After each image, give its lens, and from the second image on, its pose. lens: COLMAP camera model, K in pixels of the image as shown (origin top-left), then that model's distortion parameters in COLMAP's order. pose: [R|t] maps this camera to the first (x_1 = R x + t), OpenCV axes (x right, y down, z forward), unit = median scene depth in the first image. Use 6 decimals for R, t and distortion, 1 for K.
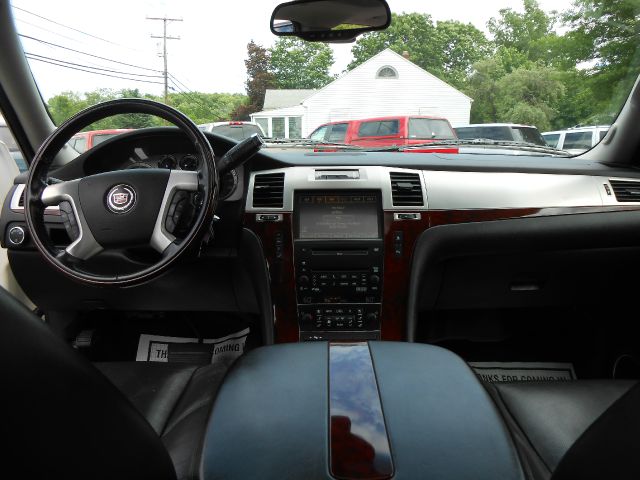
lens RADIAL K [[496.1, 0, 326.5], [0, 496.1, 235.5], [0, 0, 1]] dist [-0.039947, 0.046127]
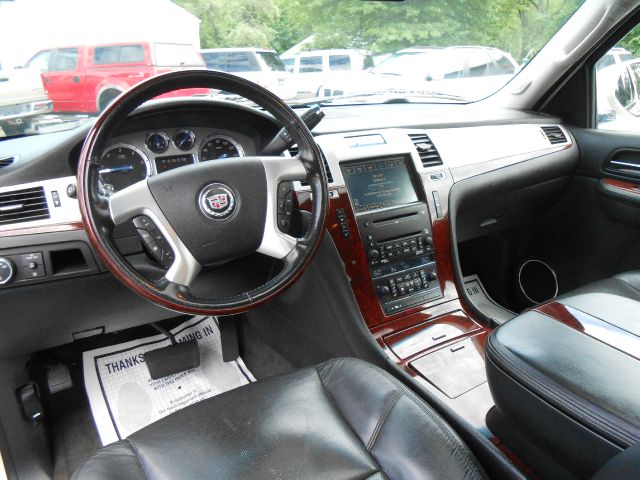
lens RADIAL K [[496.1, 0, 329.3], [0, 496.1, 239.7], [0, 0, 1]] dist [-0.039947, 0.046127]
pose [[0.856669, -0.179873, 0.483491, -0.537385], [0.102891, 0.977987, 0.181534, -0.115035], [-0.505501, -0.105767, 0.856319, 0.180875]]
